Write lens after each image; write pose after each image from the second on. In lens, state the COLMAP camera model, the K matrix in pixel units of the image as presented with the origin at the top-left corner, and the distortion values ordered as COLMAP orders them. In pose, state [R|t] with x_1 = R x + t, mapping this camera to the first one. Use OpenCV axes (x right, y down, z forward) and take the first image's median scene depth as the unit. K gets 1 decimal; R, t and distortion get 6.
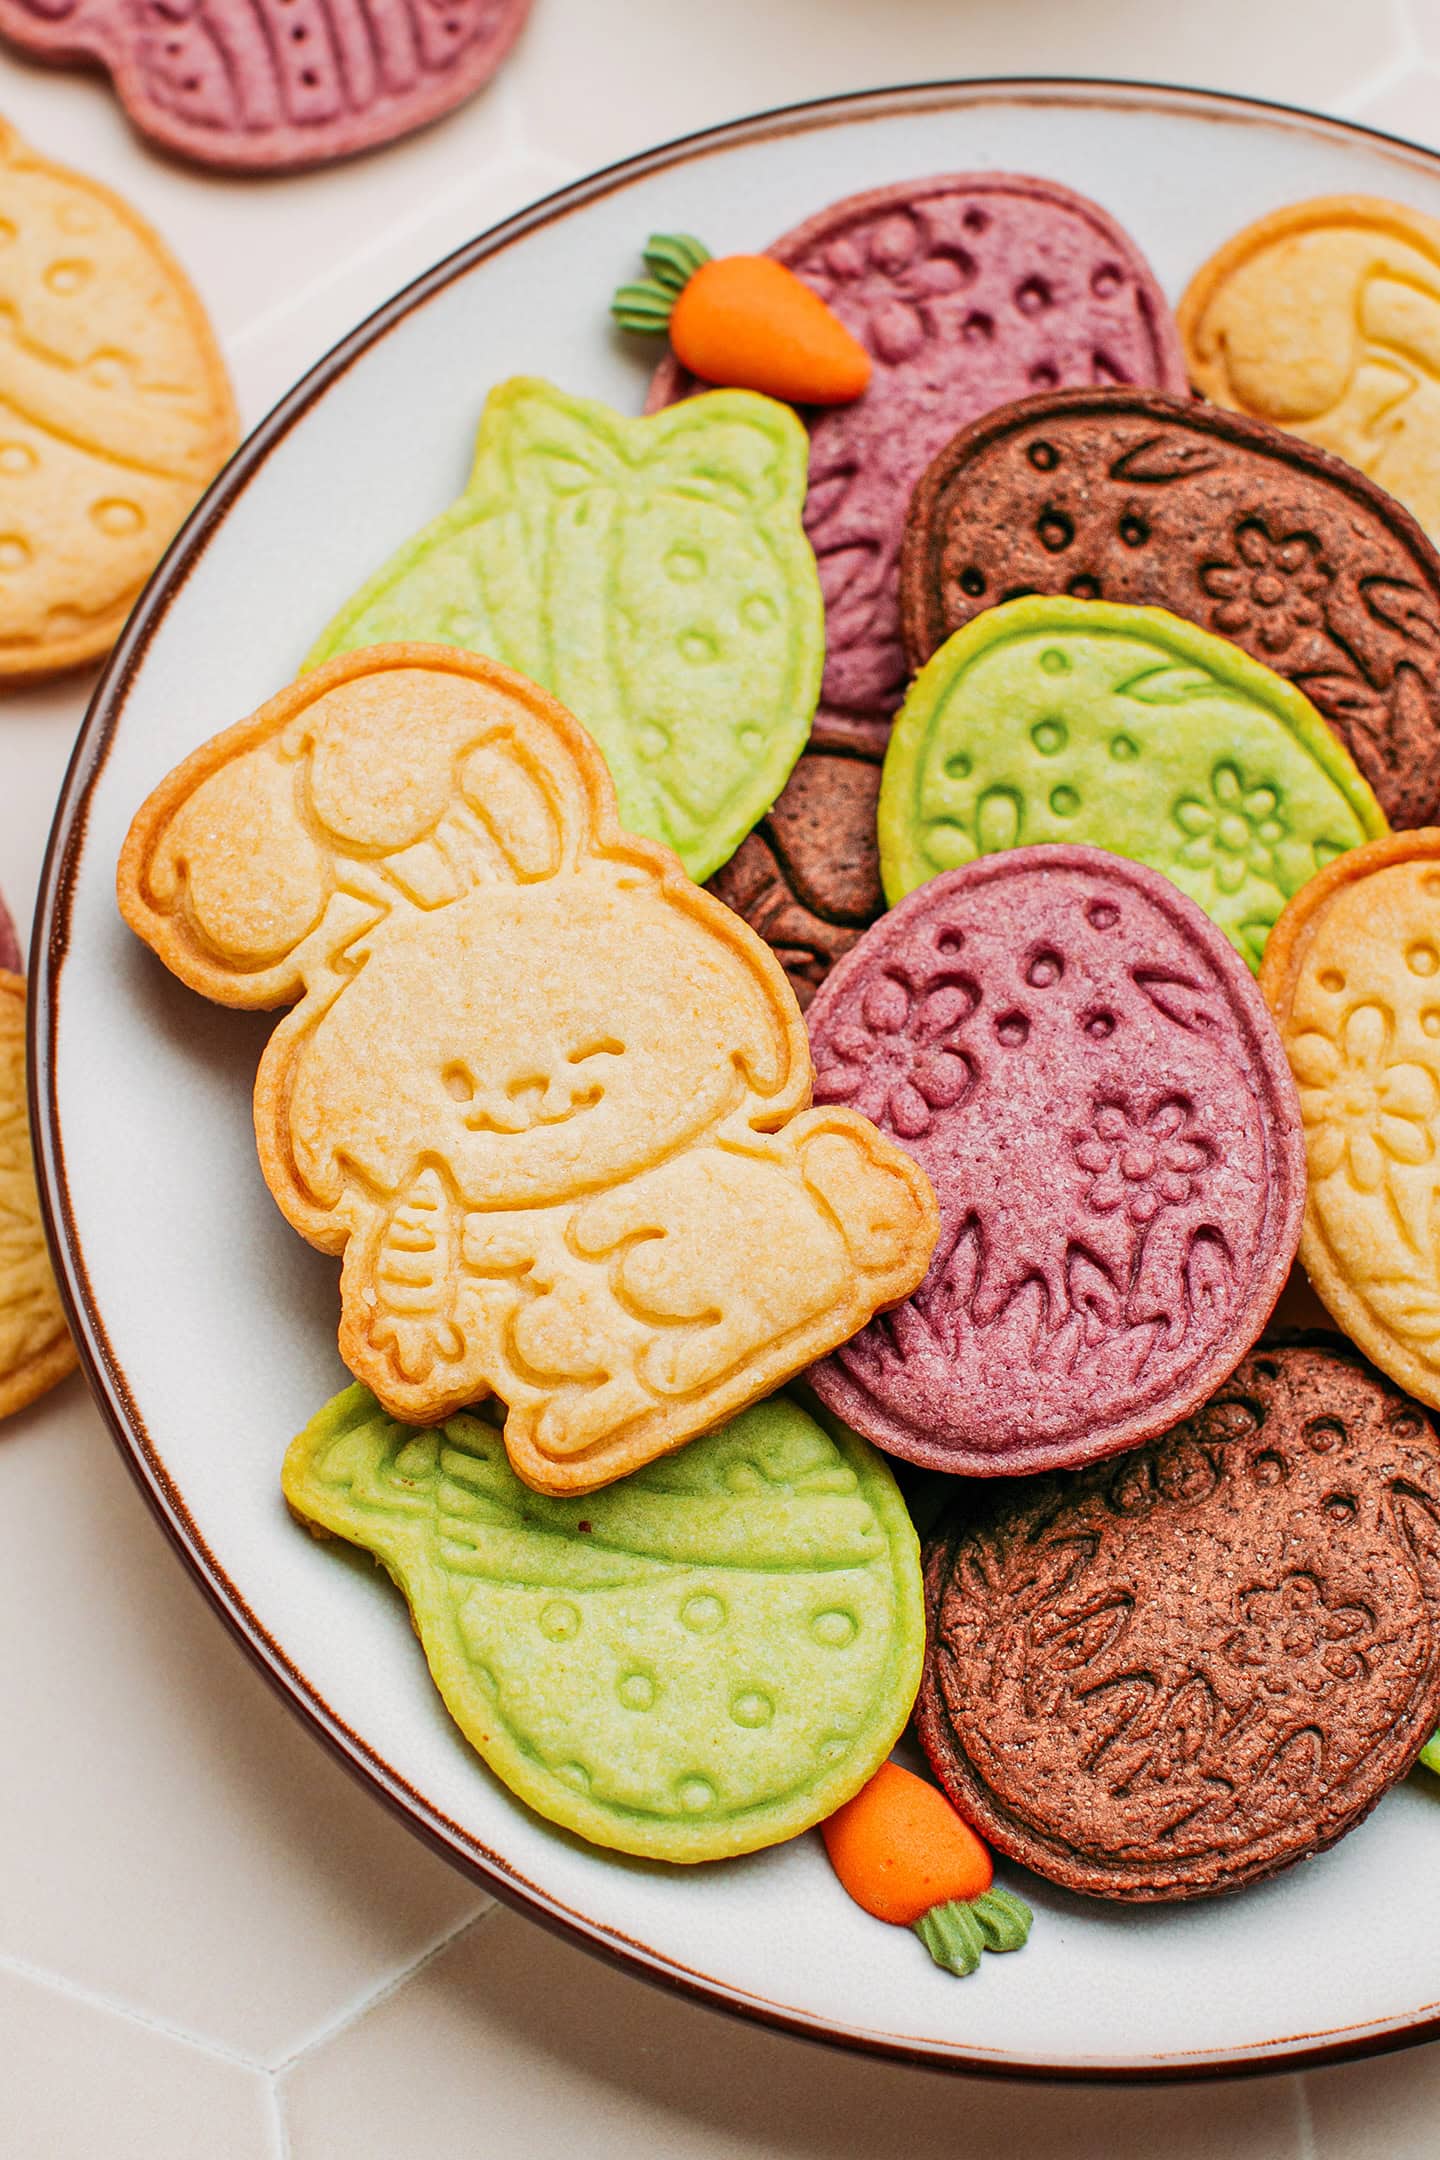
lens RADIAL K [[5406.1, 0, 695.3], [0, 5406.1, 1184.4], [0, 0, 1]] dist [-0.148170, 0.000000]
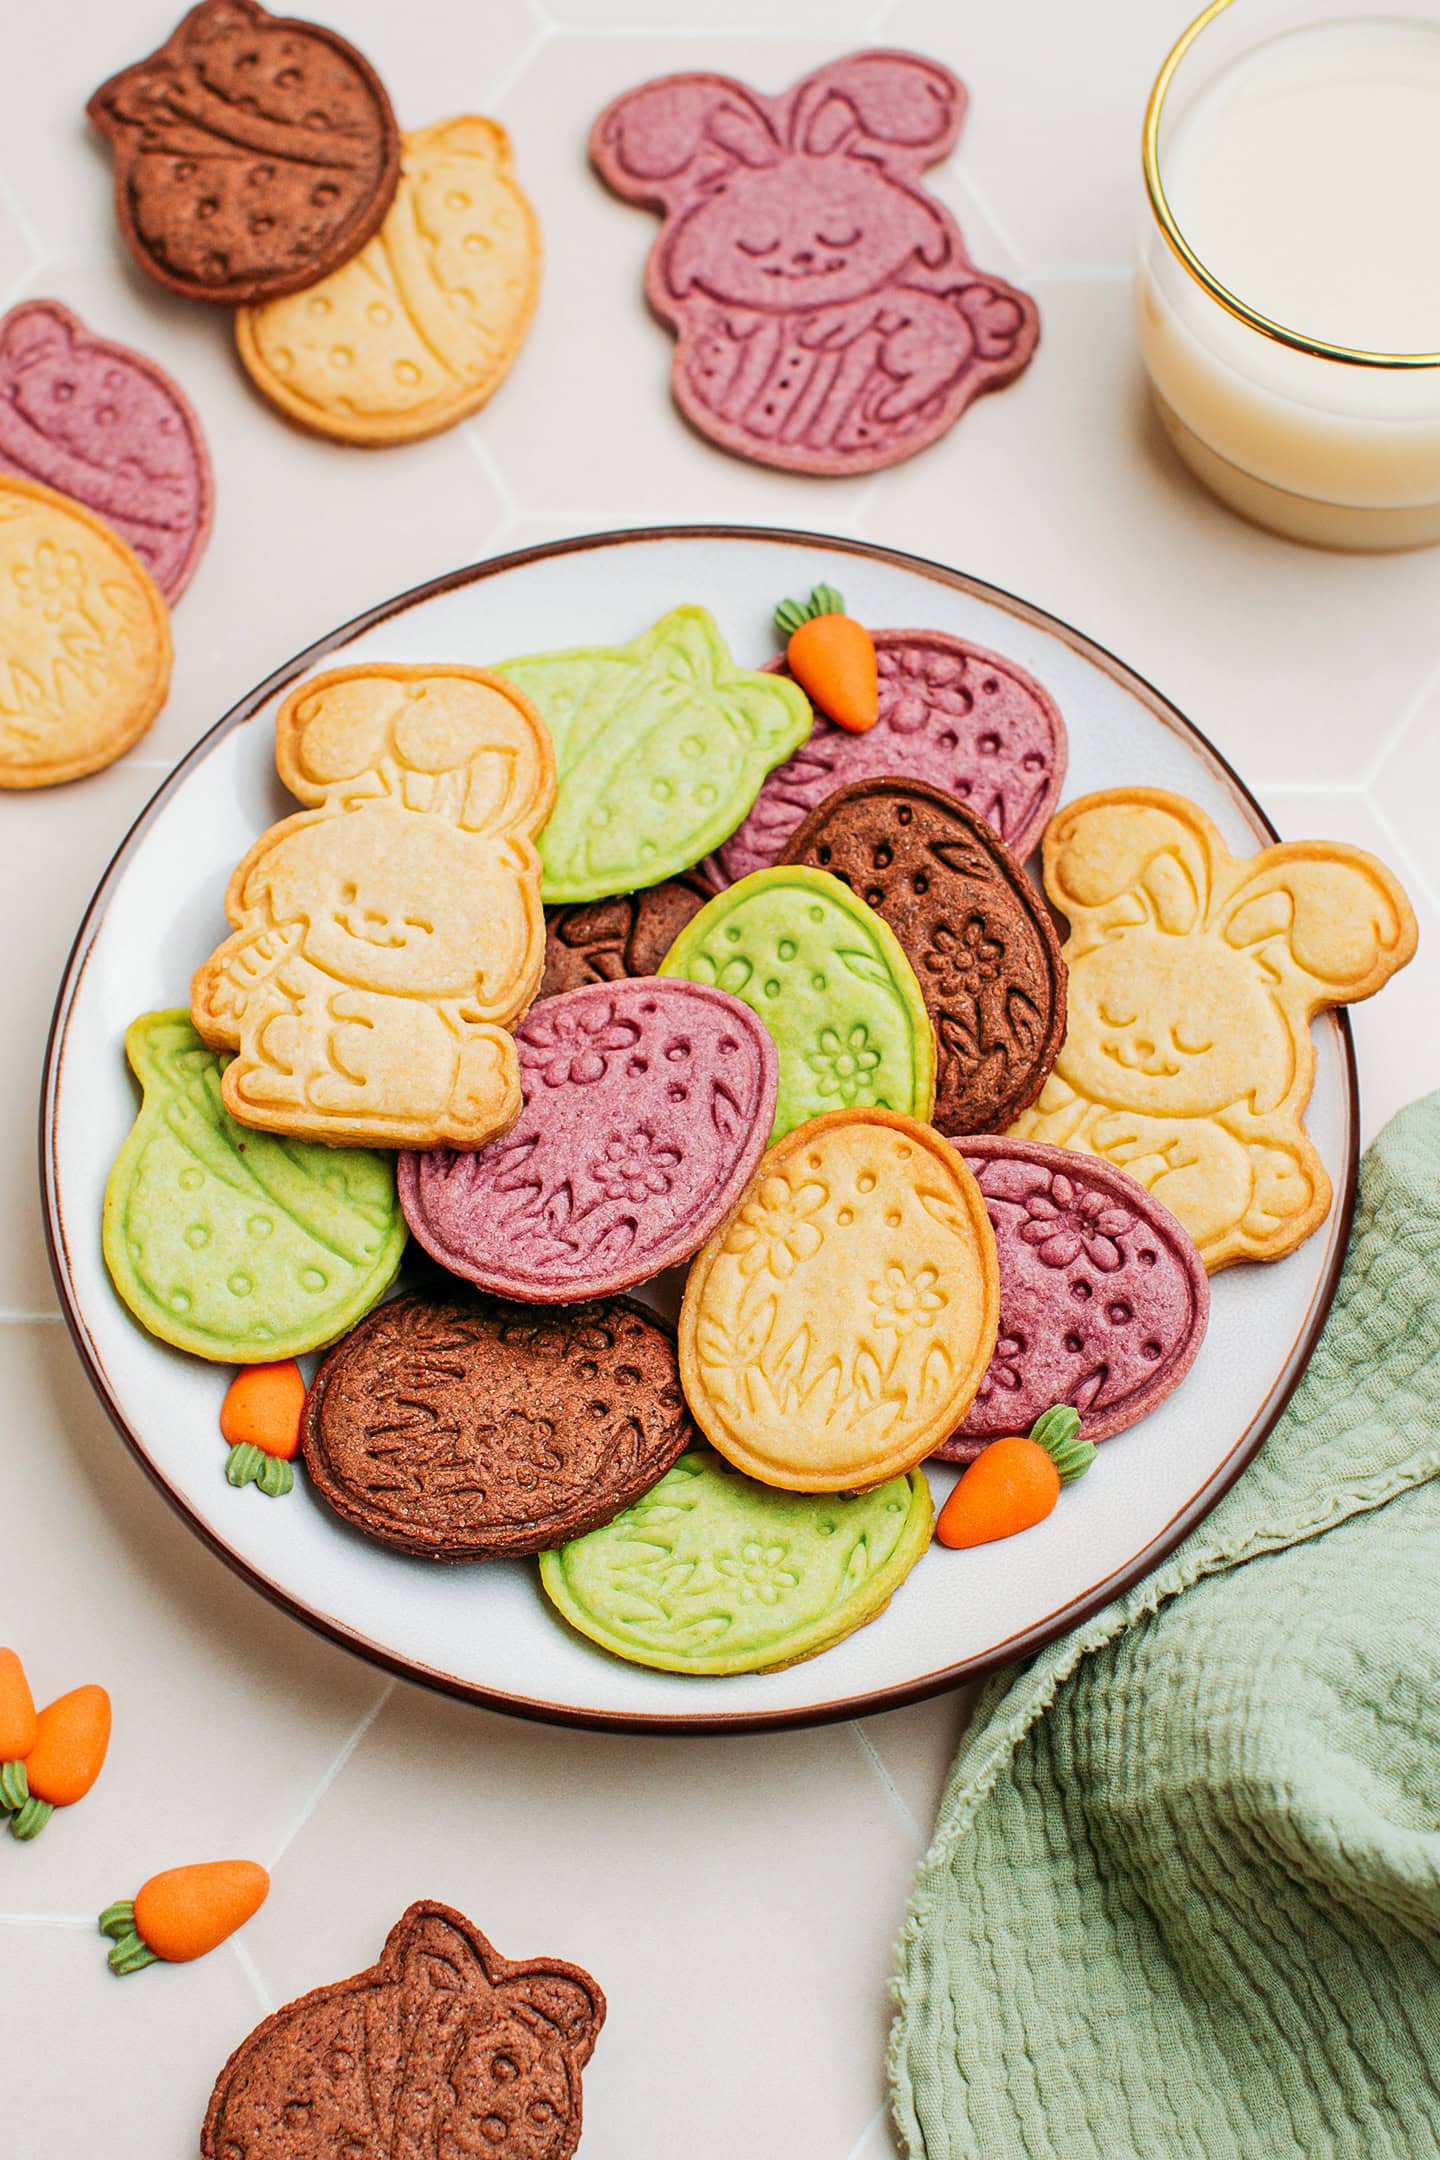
lens RADIAL K [[5406.1, 0, 720.0], [0, 5406.1, 1076.4], [0, 0, 1]] dist [-0.148170, 0.000000]
pose [[0.758533, 0.563022, -0.328076, 0.614160], [-0.596658, 0.802493, -0.002328, -0.037907], [0.261968, 0.197514, 0.944649, -0.532048]]
